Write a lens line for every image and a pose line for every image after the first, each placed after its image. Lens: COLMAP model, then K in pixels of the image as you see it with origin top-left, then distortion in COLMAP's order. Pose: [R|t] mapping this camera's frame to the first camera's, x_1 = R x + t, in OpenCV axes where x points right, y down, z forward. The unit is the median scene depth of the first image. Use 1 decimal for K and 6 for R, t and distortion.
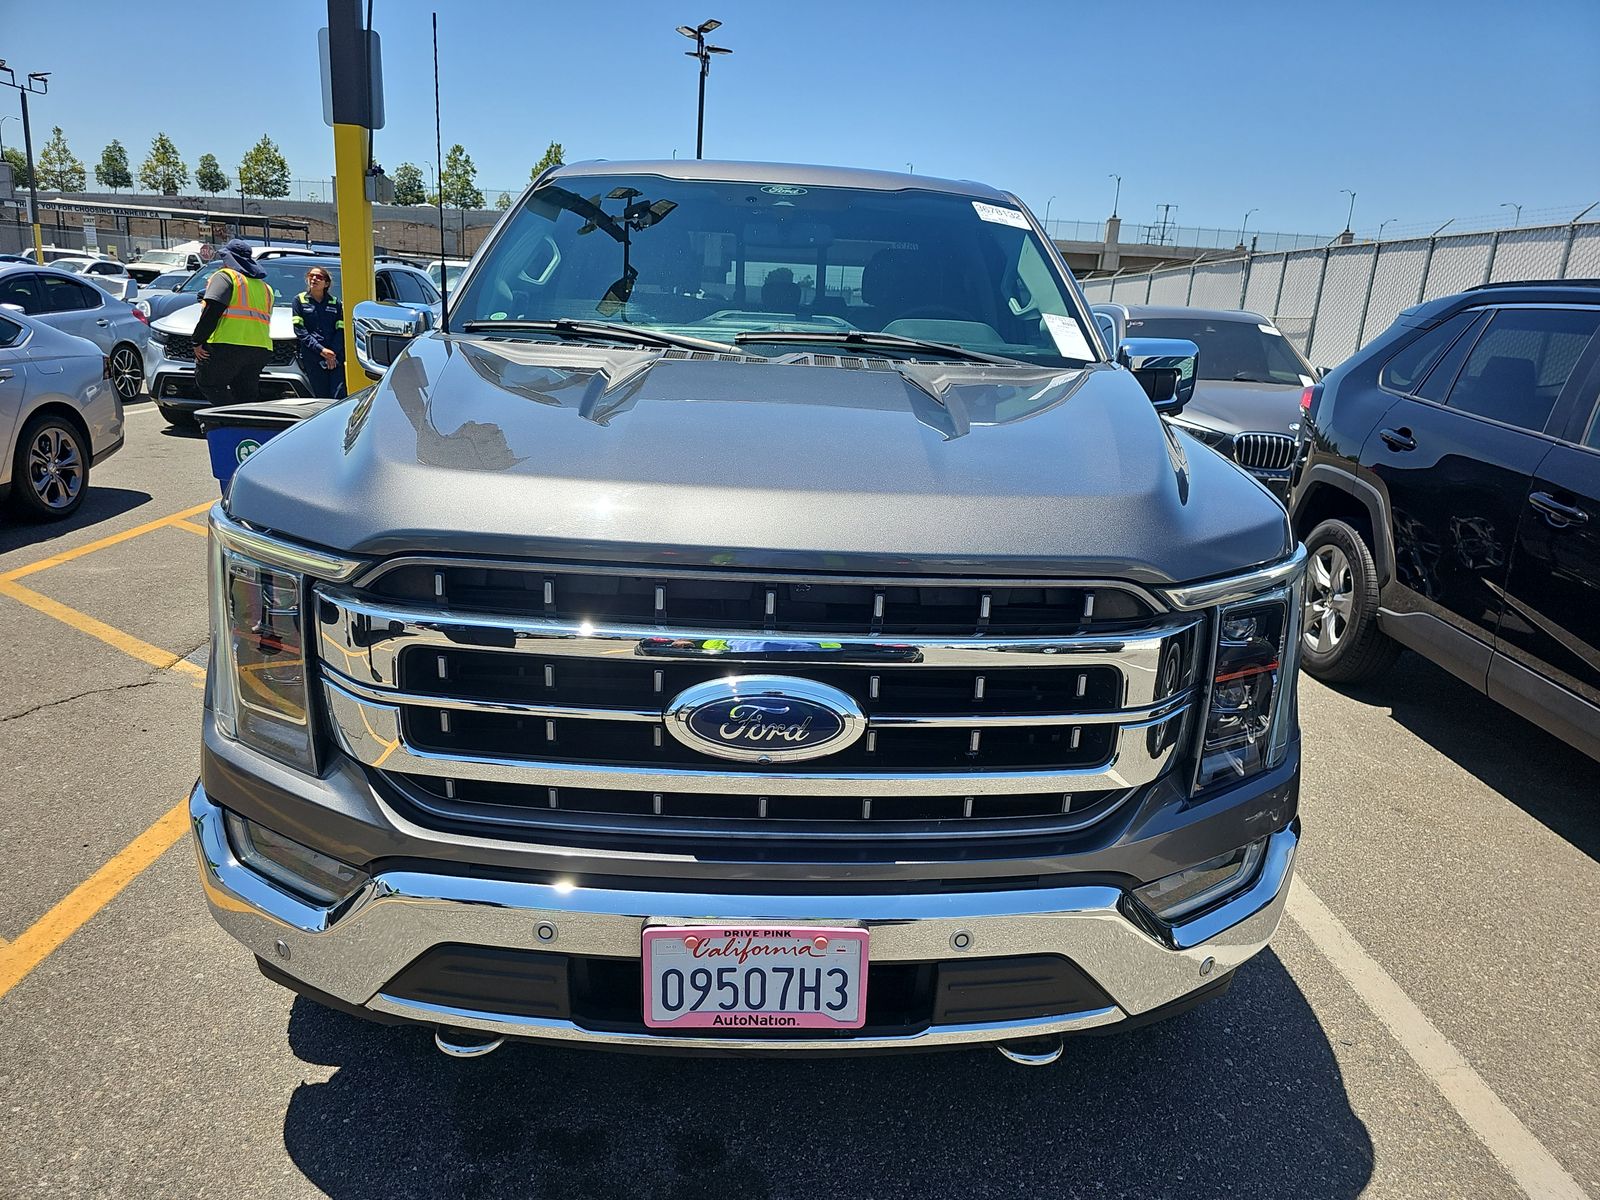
lens RADIAL K [[1118.5, 0, 796.4], [0, 1118.5, 609.4], [0, 0, 1]] dist [0.014779, -0.031225]
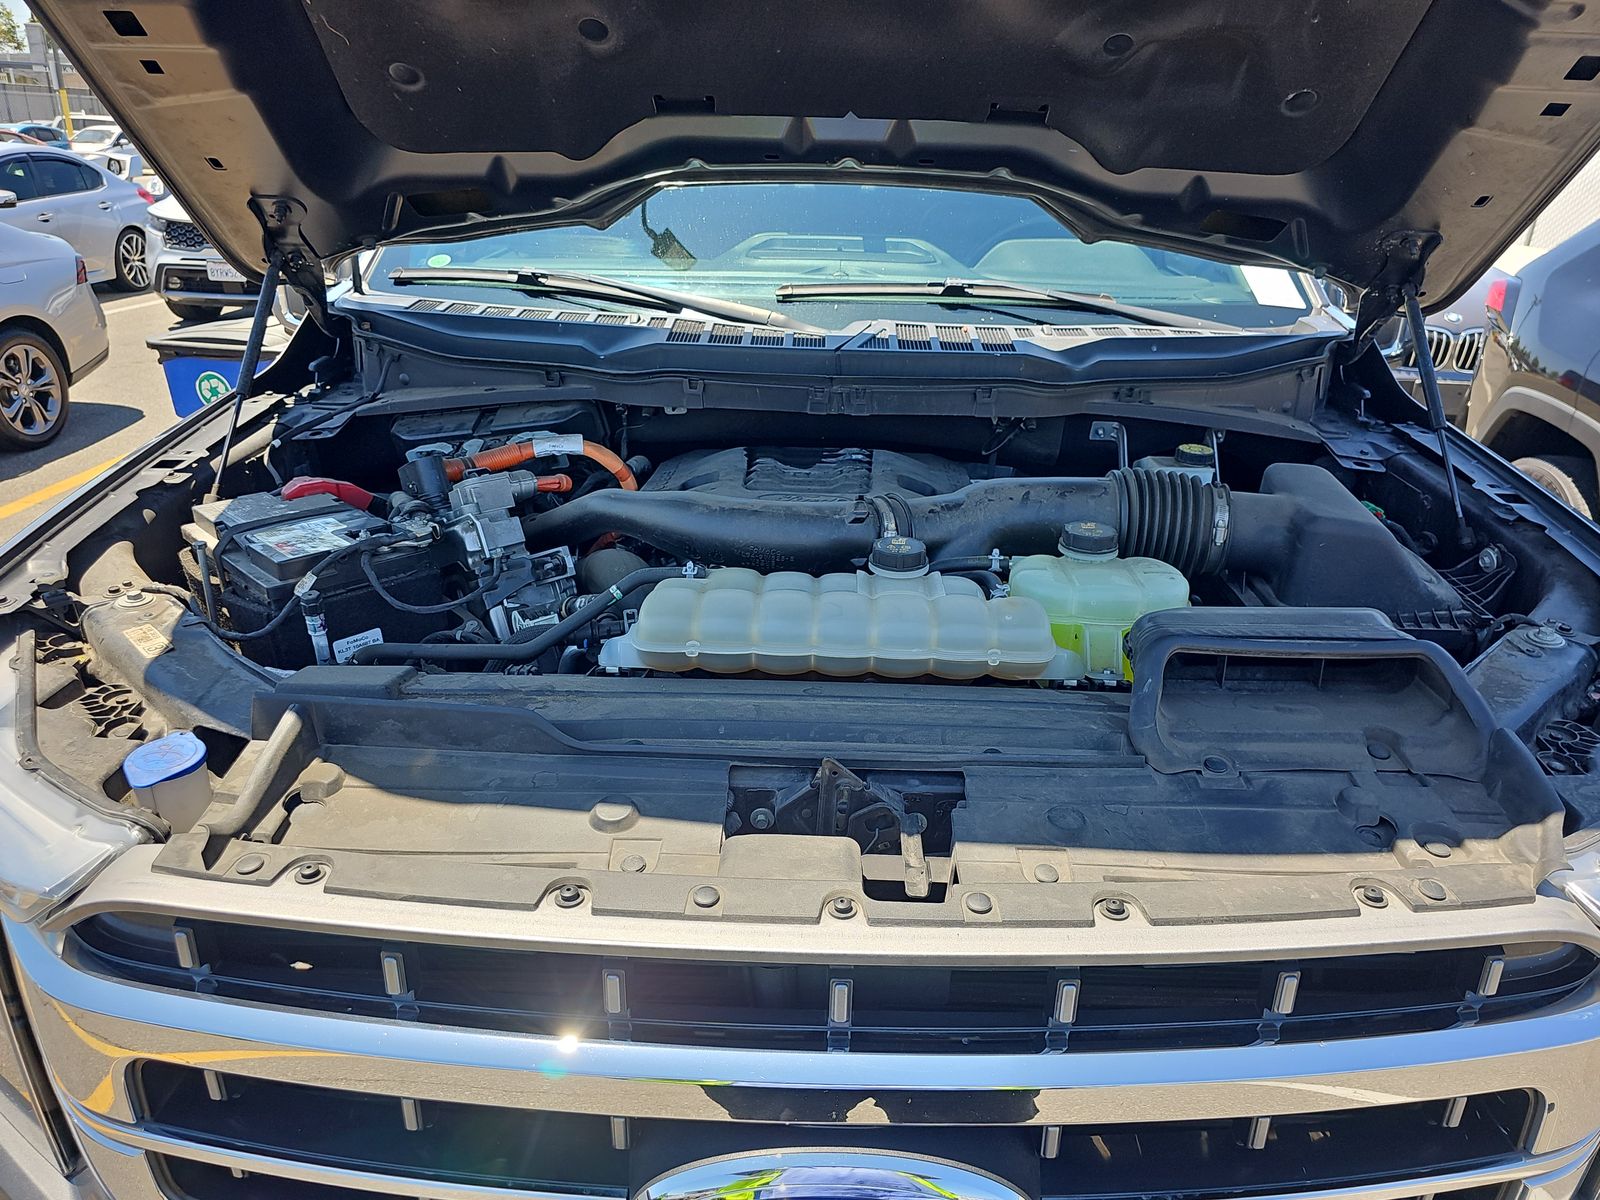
lens RADIAL K [[1118.5, 0, 796.4], [0, 1118.5, 609.4], [0, 0, 1]] dist [0.014779, -0.031225]
pose [[0.998677, -0.005185, -0.051162, -0.003714], [0.011398, 0.992476, 0.121906, -0.054057], [0.050145, -0.122328, 0.991222, 0.122756]]
